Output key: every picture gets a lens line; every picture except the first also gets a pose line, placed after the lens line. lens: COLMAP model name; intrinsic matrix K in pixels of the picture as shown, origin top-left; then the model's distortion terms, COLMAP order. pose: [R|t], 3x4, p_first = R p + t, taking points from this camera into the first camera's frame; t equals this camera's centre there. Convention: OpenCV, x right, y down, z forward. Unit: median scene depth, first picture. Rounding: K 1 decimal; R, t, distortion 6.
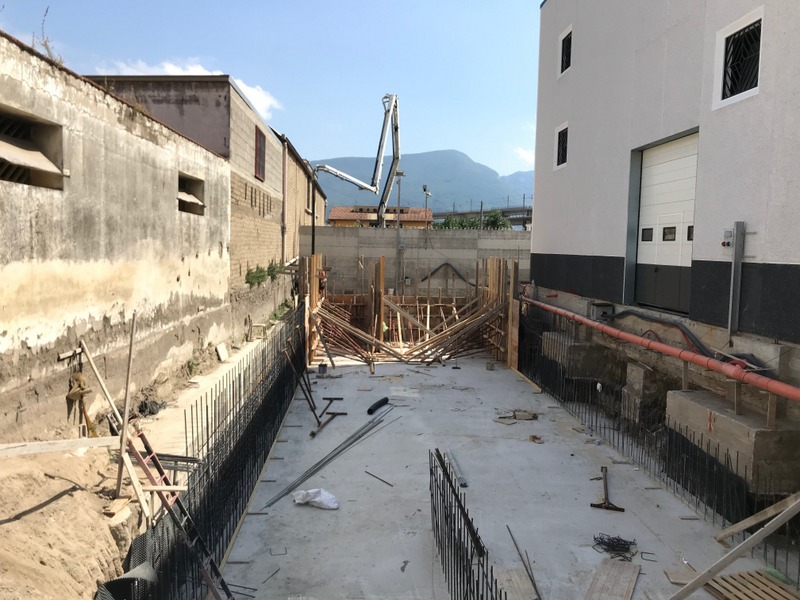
lens RADIAL K [[664.2, 0, 400.0], [0, 664.2, 296.3], [0, 0, 1]] dist [0.004904, 0.011243]
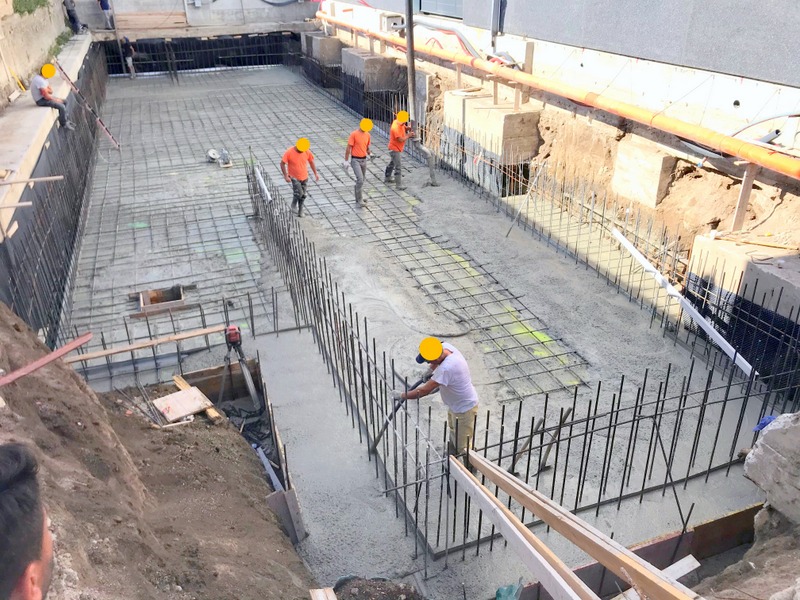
lens RADIAL K [[664.2, 0, 403.6], [0, 664.2, 288.6], [0, 0, 1]] dist [0.004904, 0.011243]
pose [[0.957134, -0.158564, 0.242389, -0.005687], [0.054916, 0.921010, 0.385647, 0.008141], [-0.284393, -0.355805, 0.890238, -0.148393]]
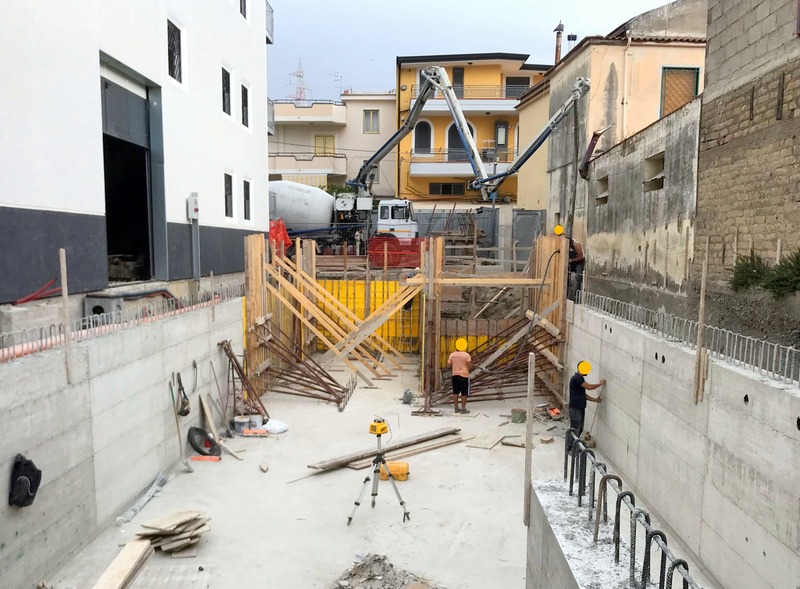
lens RADIAL K [[851.4, 0, 385.0], [0, 851.4, 366.8], [0, 0, 1]] dist [0.010321, 0.000000]
pose [[-0.993133, -0.042706, 0.108917, -0.044758], [-0.018121, 0.975910, 0.217421, -0.142702], [-0.115578, 0.213955, -0.969982, 2.537589]]
